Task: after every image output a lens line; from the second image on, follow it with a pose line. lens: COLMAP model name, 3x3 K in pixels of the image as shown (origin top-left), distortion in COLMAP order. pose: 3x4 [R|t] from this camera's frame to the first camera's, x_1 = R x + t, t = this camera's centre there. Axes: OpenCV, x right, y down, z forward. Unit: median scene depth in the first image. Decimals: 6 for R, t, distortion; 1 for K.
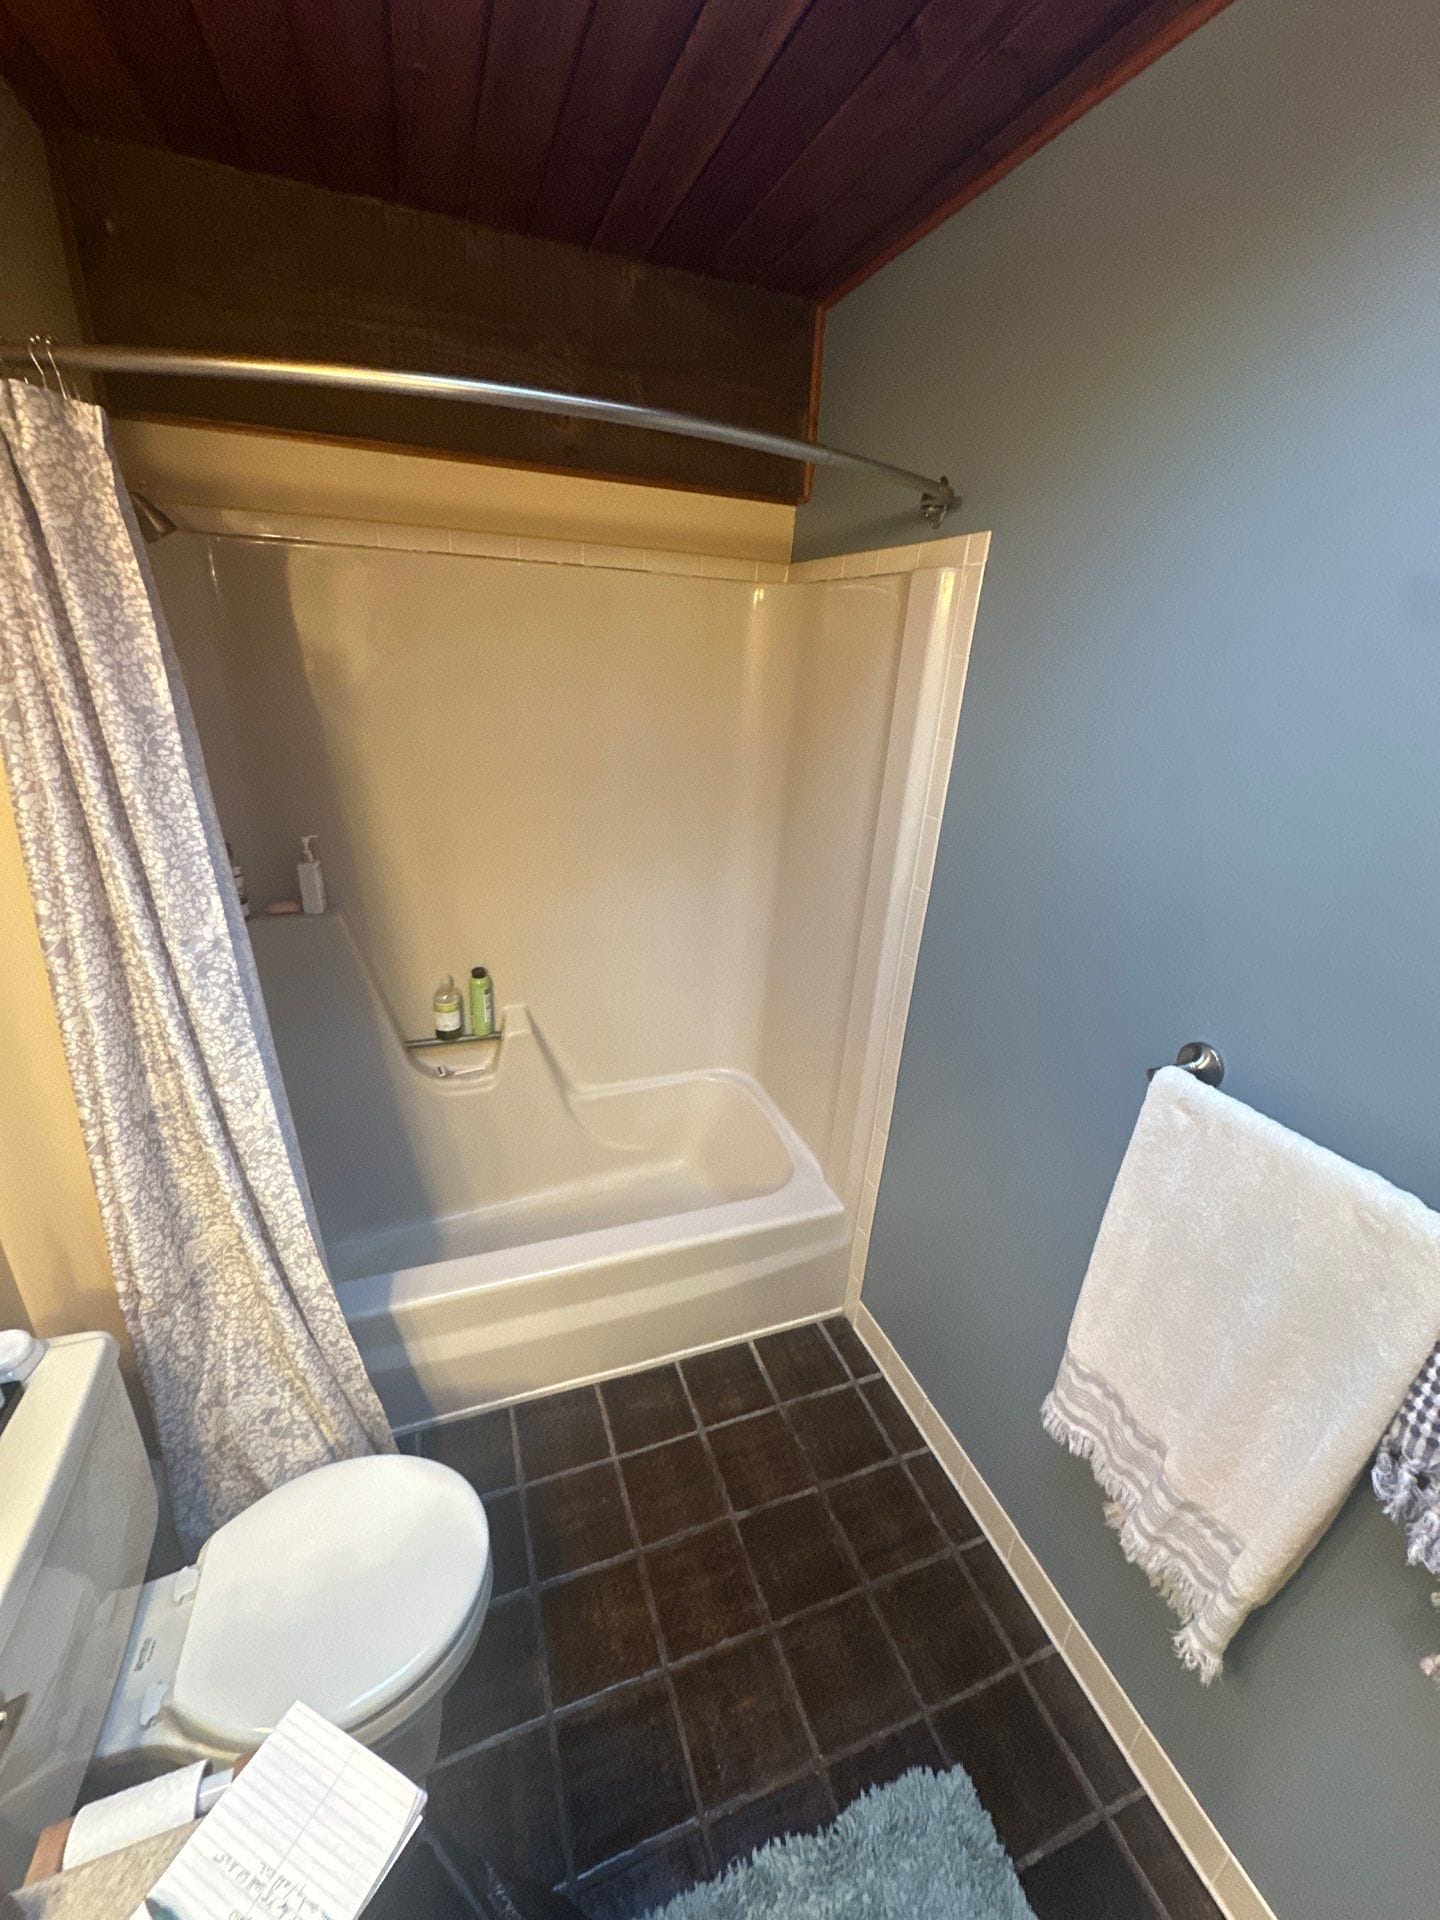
lens RADIAL K [[763.1, 0, 724.8], [0, 763.1, 966.1], [0, 0, 1]] dist [-0.004404, 0.000999]
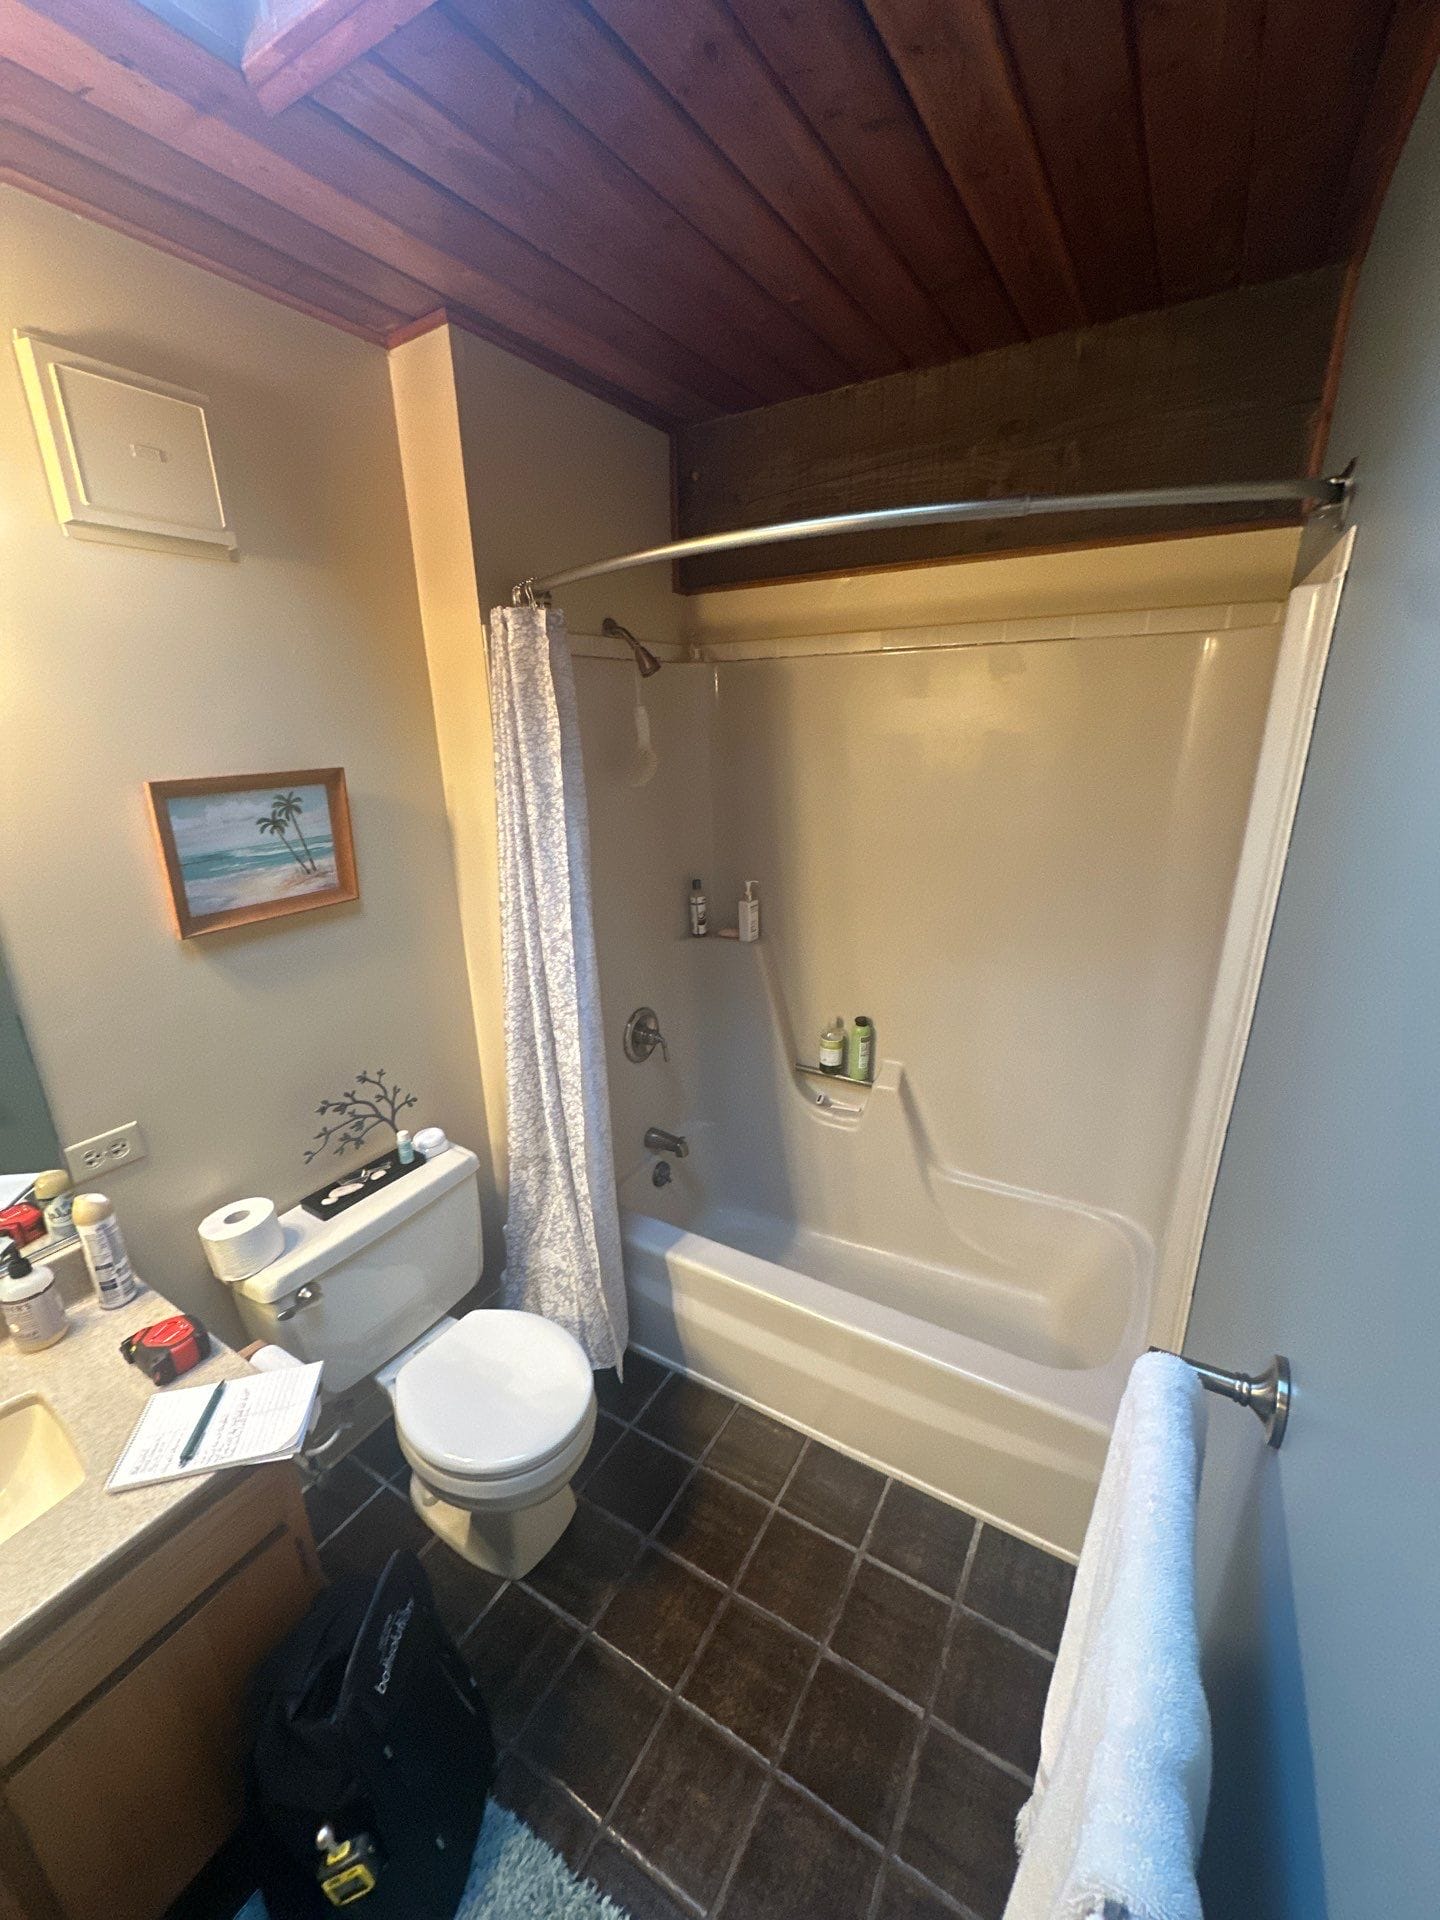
lens RADIAL K [[763.1, 0, 721.5], [0, 763.1, 967.0], [0, 0, 1]] dist [-0.004404, 0.000999]
pose [[0.623300, 0.180591, -0.760844, 0.494314], [-0.248417, 0.968295, 0.026323, -0.061289], [0.741476, 0.172600, 0.648401, 0.185515]]
